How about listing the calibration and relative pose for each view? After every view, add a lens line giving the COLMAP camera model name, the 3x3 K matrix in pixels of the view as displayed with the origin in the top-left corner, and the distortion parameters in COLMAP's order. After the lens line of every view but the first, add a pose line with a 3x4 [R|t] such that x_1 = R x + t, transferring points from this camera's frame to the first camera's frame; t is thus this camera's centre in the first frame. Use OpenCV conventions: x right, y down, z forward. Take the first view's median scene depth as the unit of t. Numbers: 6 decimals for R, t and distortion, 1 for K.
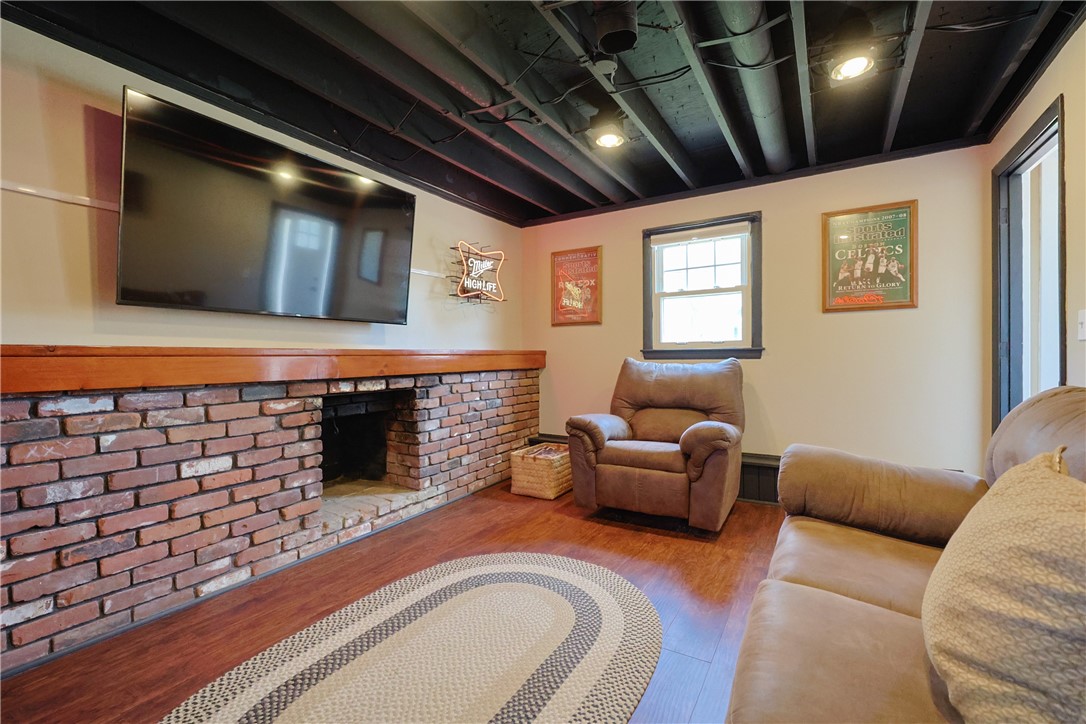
lens RADIAL K [[465.5, 0, 549.4], [0, 465.5, 357.5], [0, 0, 1]] dist [0.000685, 0.000318]
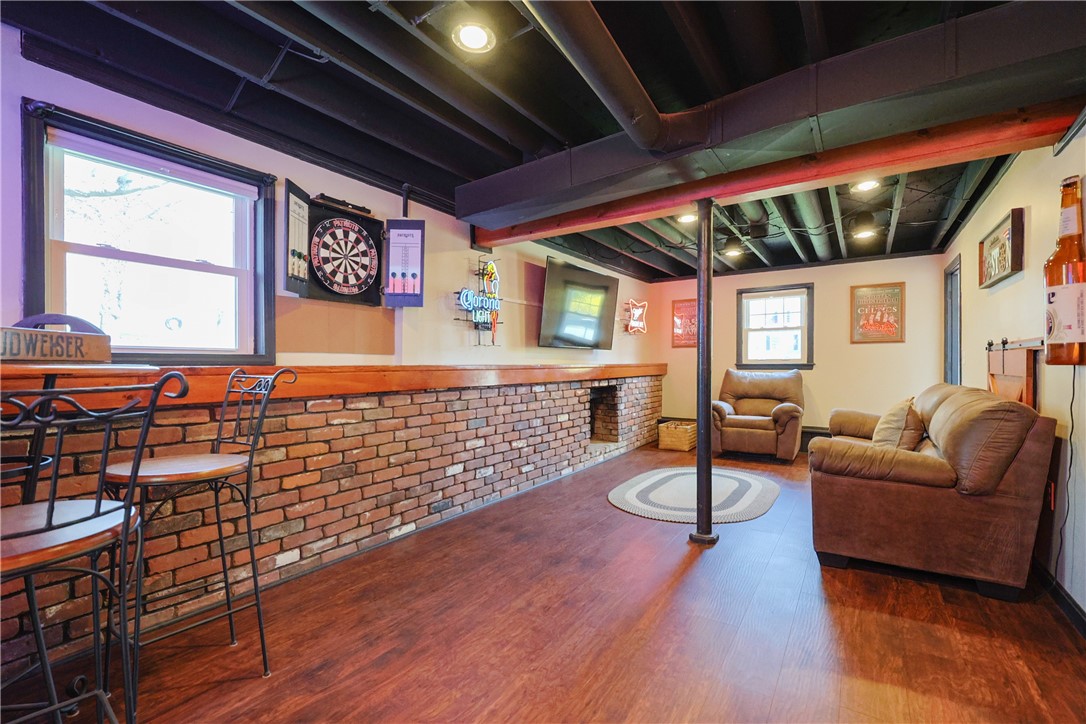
lens RADIAL K [[473.9, 0, 544.2], [0, 473.9, 363.8], [0, 0, 1]] dist [0.001373, -0.000049]
pose [[0.998686, 0.005397, -0.050959, -0.495095], [-0.005310, 0.999984, 0.001838, -0.019859], [0.050968, -0.001565, 0.998699, -0.881749]]
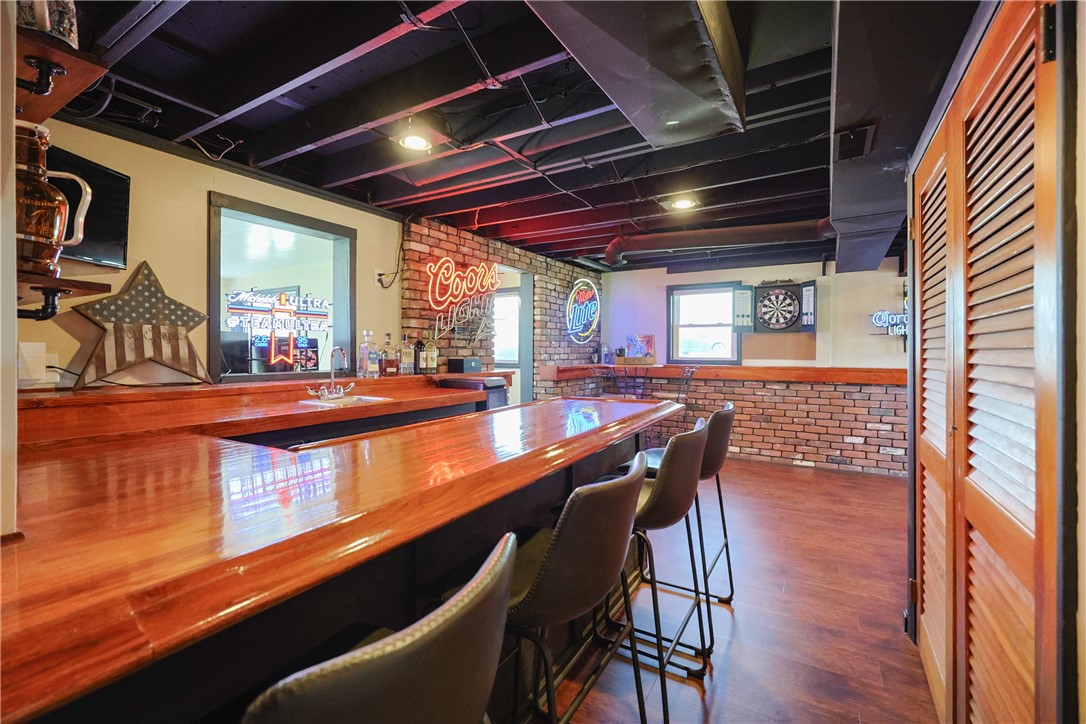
lens RADIAL K [[465.5, 0, 549.4], [0, 465.5, 357.5], [0, 0, 1]] dist [0.000685, 0.000318]
pose [[0.000674, 0.021395, -0.999771, 0.897169], [-0.001593, 0.999770, 0.021394, -0.084973], [0.999999, 0.001578, 0.000708, -0.818638]]
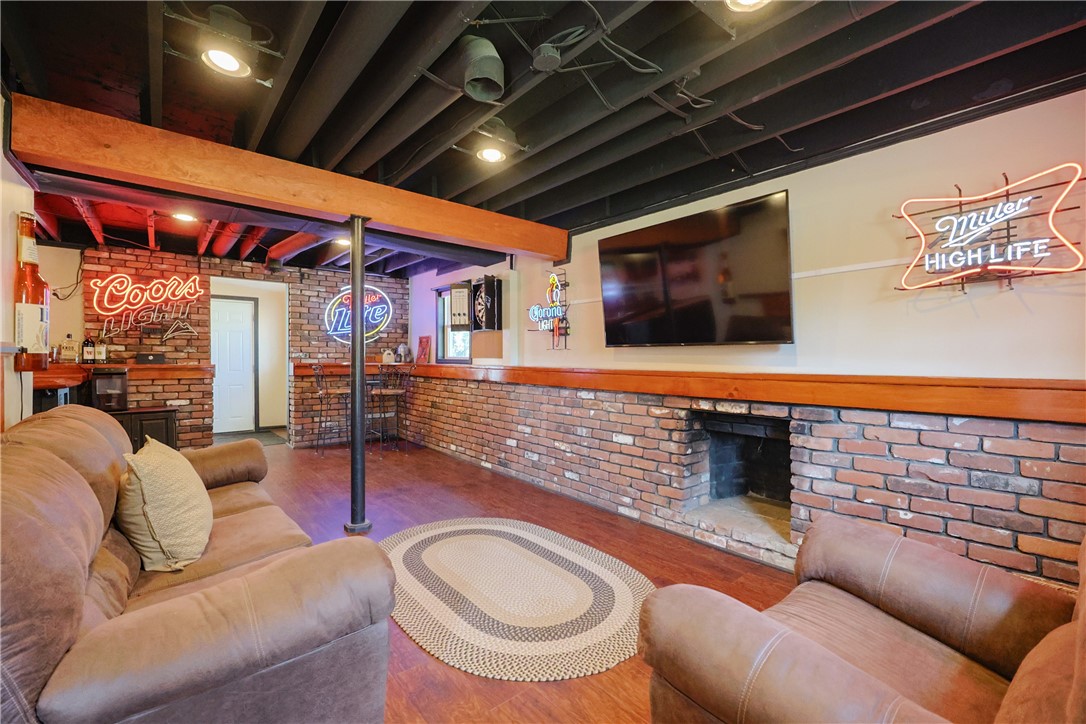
lens RADIAL K [[454.4, 0, 543.0], [0, 454.4, 362.0], [0, 0, 1]] dist [-0.002438, -0.000232]
pose [[-0.319149, 0.011387, -0.947636, 0.649479], [-0.004017, 0.999903, 0.013367, -0.047931], [0.947696, 0.008072, -0.319072, 0.872983]]
